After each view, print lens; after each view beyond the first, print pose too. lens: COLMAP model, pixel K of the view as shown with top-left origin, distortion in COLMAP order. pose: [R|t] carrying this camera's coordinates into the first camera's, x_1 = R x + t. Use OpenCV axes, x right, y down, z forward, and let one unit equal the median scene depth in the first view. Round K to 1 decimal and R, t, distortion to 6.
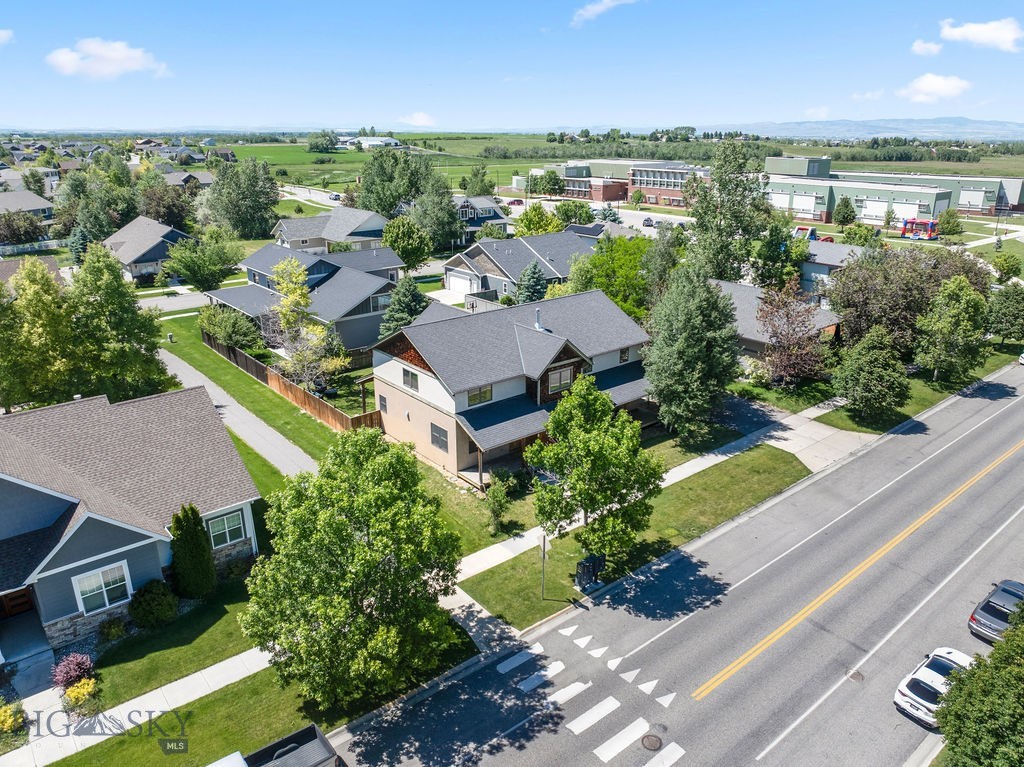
lens RADIAL K [[720.8, 0, 513.5], [0, 720.8, 379.8], [0, 0, 1]] dist [-0.035291, -0.007307]
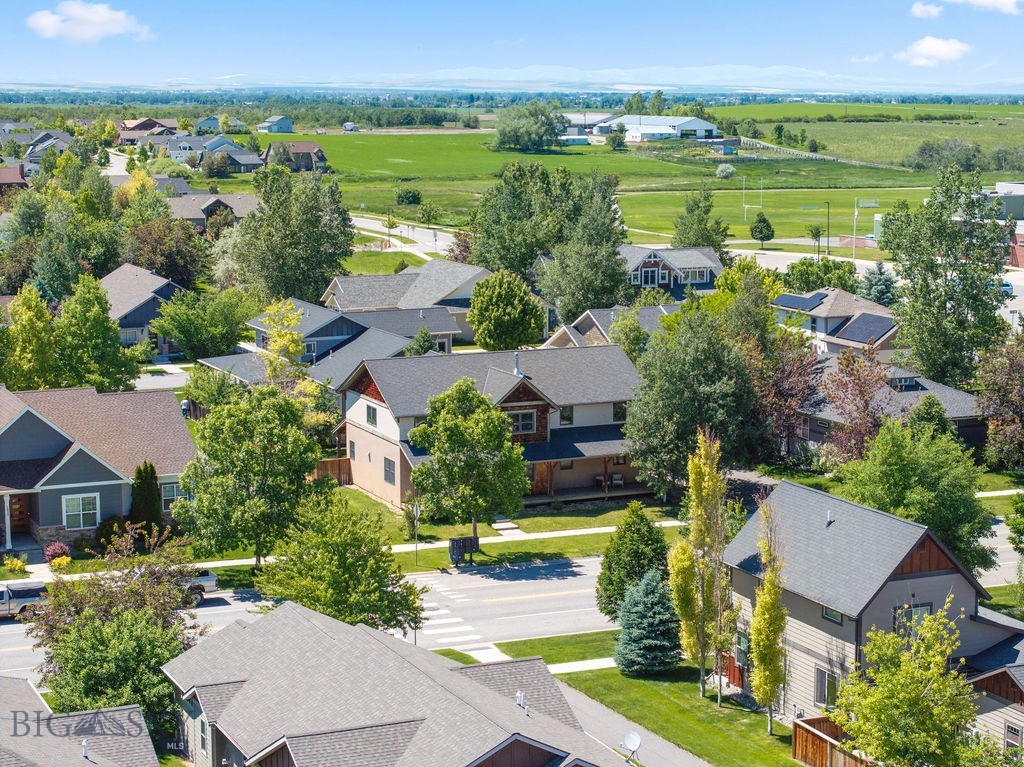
lens RADIAL K [[2060.8, 0, 512.0], [0, 2060.8, 383.5], [0, 0, 1]] dist [-0.156278, 0.353553]
pose [[0.961346, 0.035518, -0.273042, 0.277245], [-0.086886, 0.980111, -0.178418, 0.152187], [0.261275, 0.195245, 0.945312, -0.552199]]
